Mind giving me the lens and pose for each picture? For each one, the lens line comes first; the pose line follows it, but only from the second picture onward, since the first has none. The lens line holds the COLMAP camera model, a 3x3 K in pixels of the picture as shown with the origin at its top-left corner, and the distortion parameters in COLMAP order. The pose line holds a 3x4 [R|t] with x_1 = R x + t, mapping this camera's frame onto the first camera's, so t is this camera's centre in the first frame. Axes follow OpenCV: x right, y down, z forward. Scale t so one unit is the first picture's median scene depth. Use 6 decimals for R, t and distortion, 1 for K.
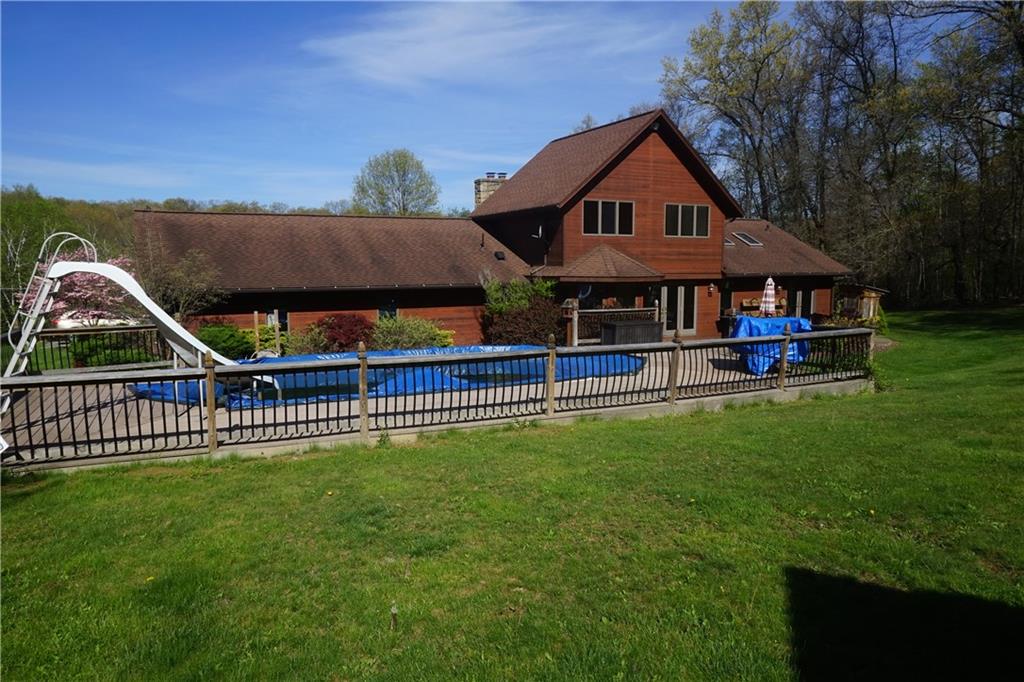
lens RADIAL K [[684.5, 0, 506.9], [0, 684.5, 344.4], [0, 0, 1]] dist [-0.067701, 0.101331]
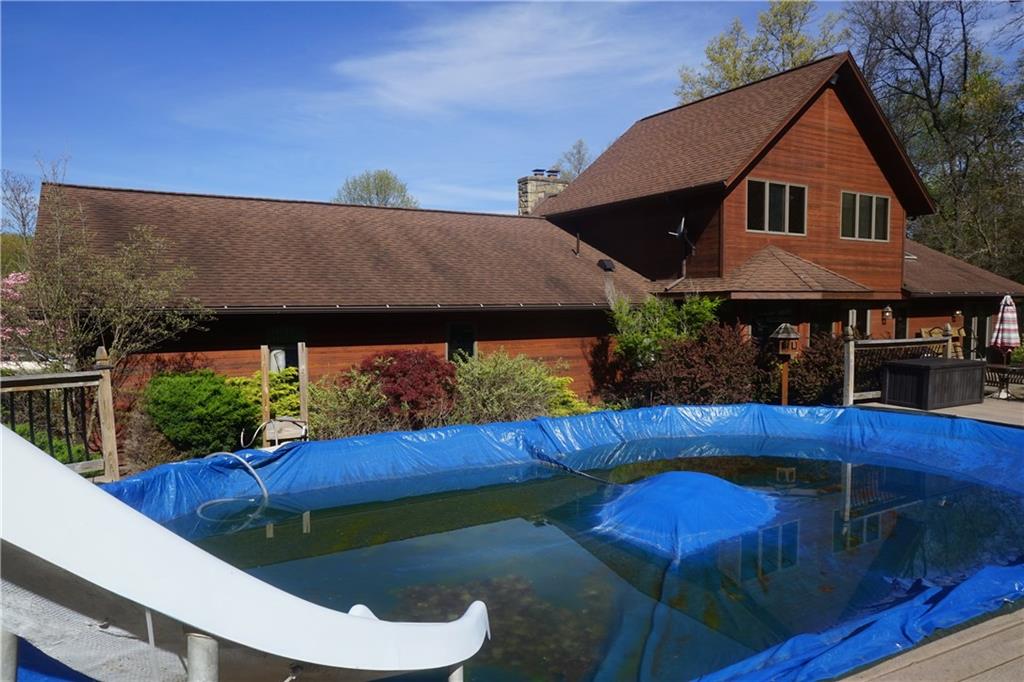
lens RADIAL K [[684.5, 0, 506.9], [0, 684.5, 344.4], [0, 0, 1]] dist [-0.067701, 0.101331]
pose [[0.997909, -0.004994, 0.064440, -0.162035], [0.008651, 0.998360, -0.056597, -0.013695], [-0.064051, 0.057037, 0.996315, 0.348621]]
